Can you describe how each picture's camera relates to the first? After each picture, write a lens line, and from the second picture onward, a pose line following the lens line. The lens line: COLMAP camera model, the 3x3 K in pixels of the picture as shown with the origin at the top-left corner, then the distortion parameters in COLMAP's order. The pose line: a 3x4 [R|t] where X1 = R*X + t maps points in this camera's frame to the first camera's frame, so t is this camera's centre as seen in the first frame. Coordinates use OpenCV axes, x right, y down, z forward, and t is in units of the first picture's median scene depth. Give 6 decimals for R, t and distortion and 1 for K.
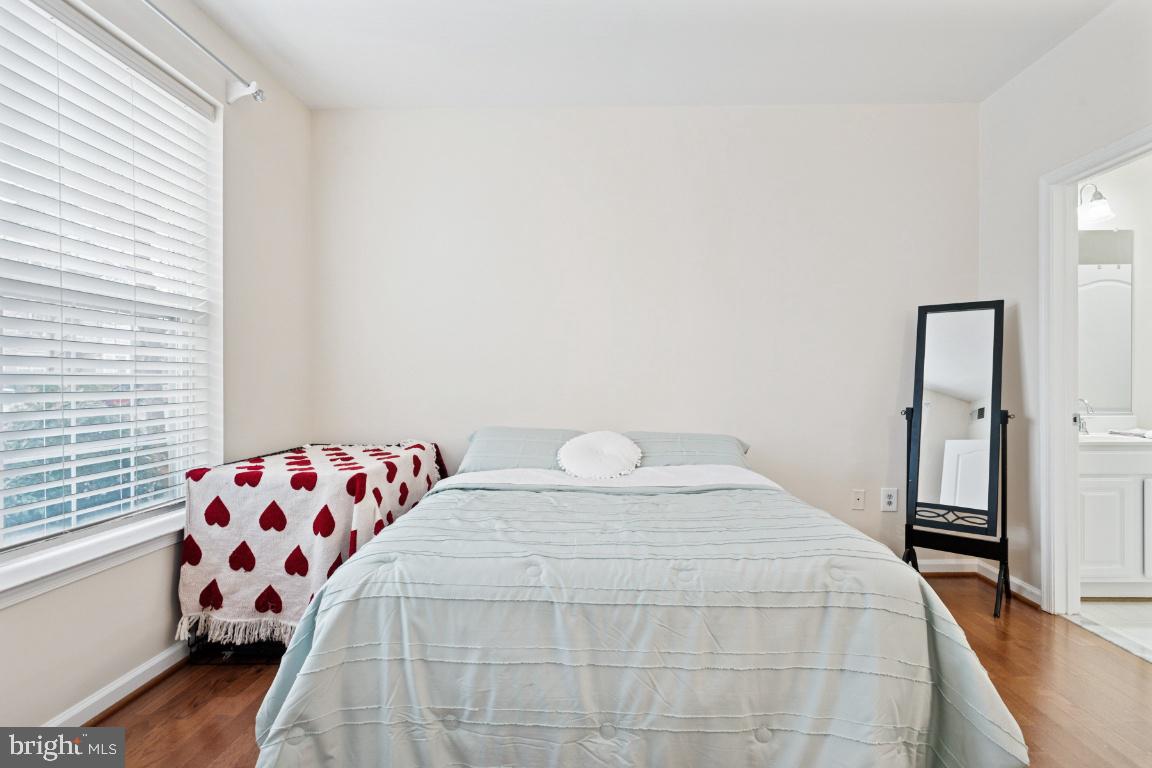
lens RADIAL K [[560.7, 0, 577.1], [0, 560.7, 376.6], [0, 0, 1]] dist [-0.003111, 0.001661]
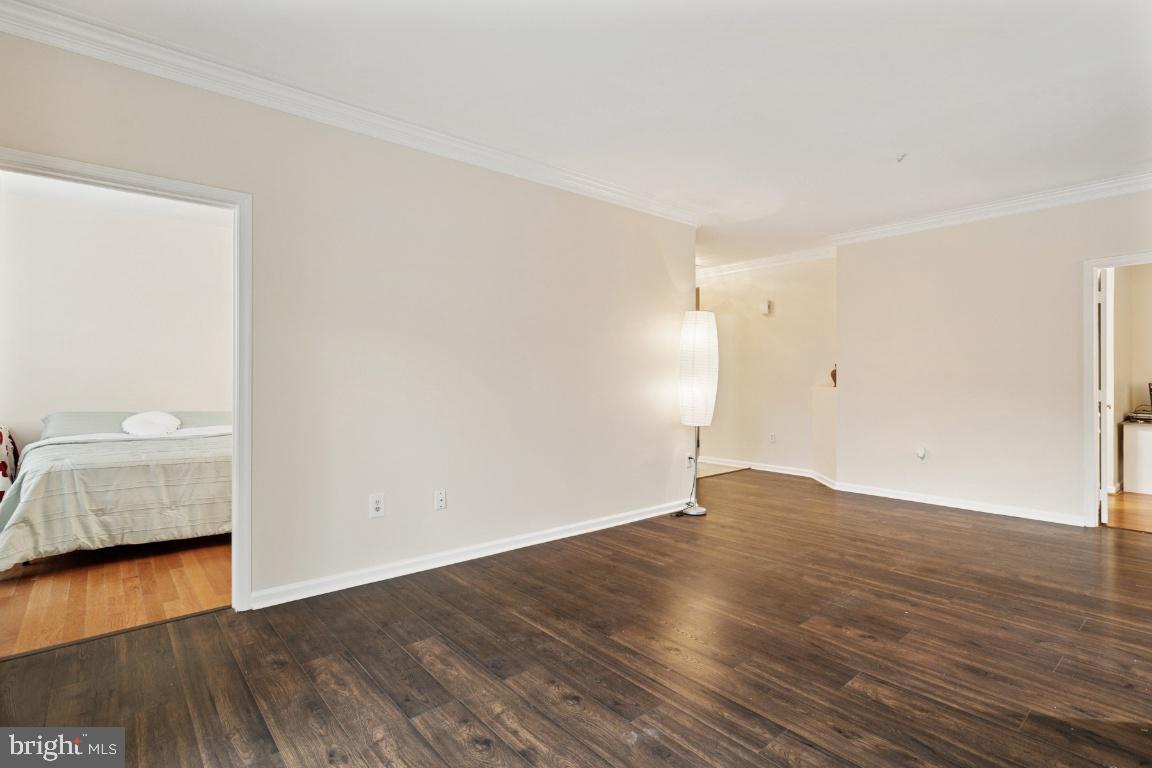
lens RADIAL K [[560.7, 0, 577.1], [0, 560.7, 376.6], [0, 0, 1]] dist [-0.003111, 0.001661]
pose [[0.722326, 0.015528, 0.691378, -0.432853], [-0.019154, 0.999814, -0.002444, -0.064687], [-0.691288, -0.011477, 0.722489, -2.429137]]
